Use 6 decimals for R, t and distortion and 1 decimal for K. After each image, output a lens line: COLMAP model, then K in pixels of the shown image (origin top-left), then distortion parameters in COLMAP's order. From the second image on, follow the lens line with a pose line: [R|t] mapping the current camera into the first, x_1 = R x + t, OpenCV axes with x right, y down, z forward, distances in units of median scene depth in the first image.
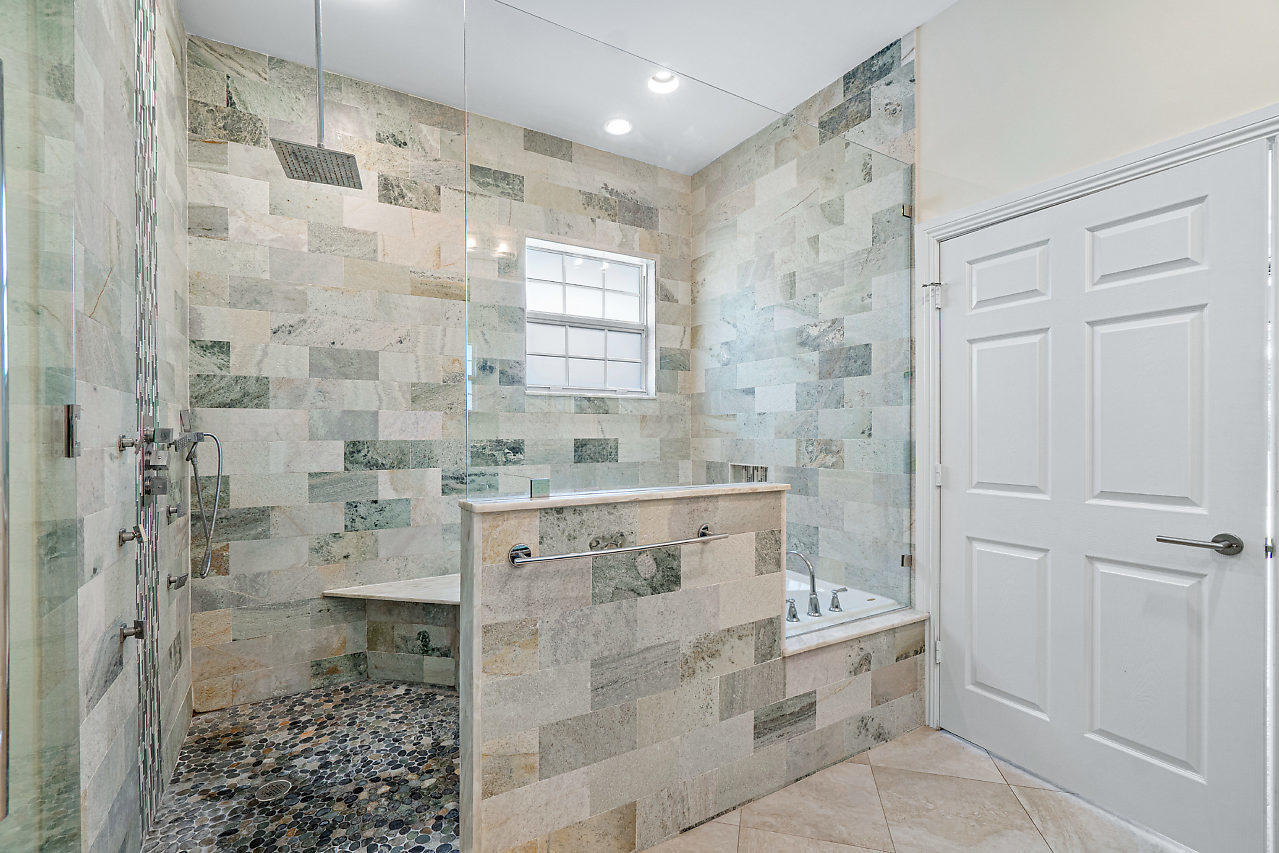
lens RADIAL K [[552.8, 0, 631.0], [0, 552.8, 425.7], [0, 0, 1]] dist [0.000381, 0.000311]
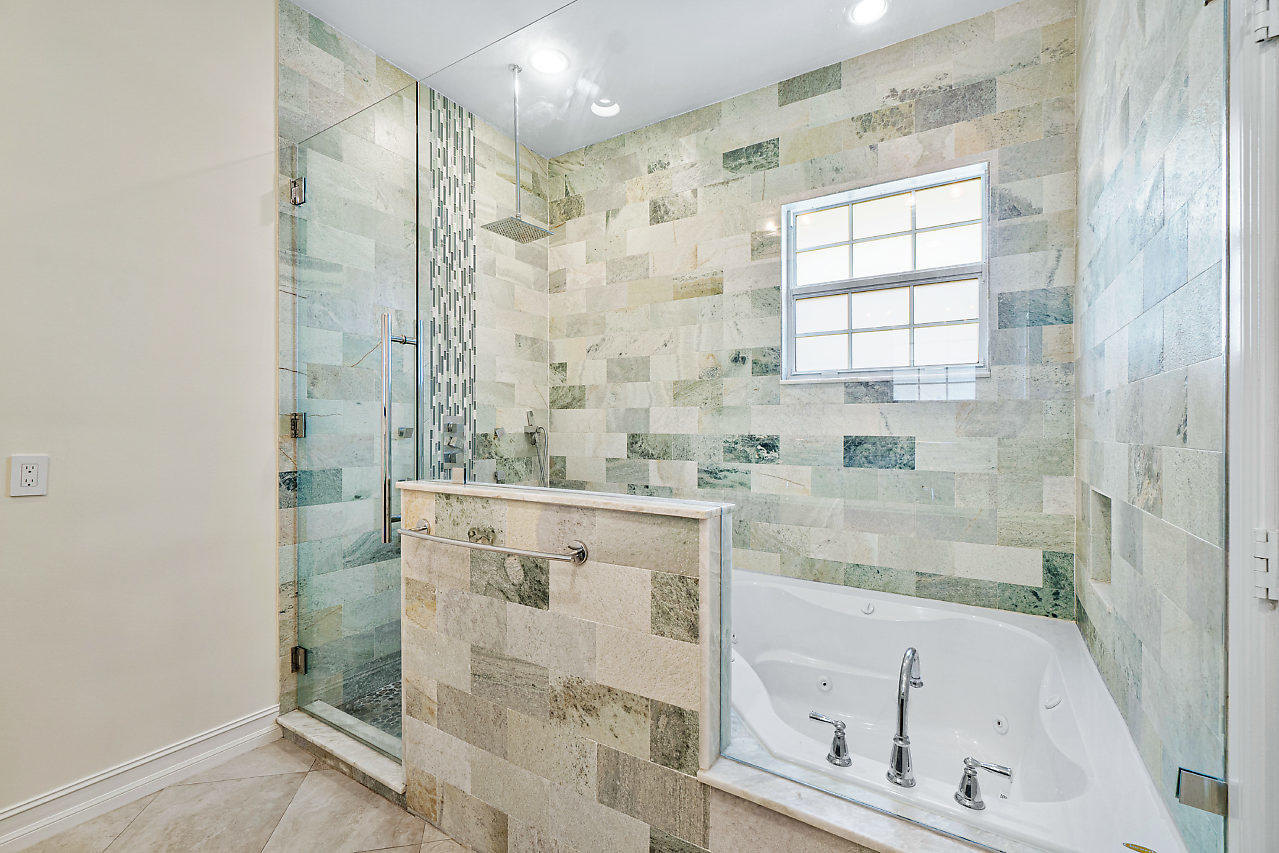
lens RADIAL K [[552.8, 0, 631.0], [0, 552.8, 425.7], [0, 0, 1]] dist [0.000381, 0.000311]
pose [[0.467348, 0.001762, -0.884072, 0.546150], [0.004800, 0.999978, 0.004530, 0.004849], [0.884060, -0.006361, 0.467329, 0.432702]]
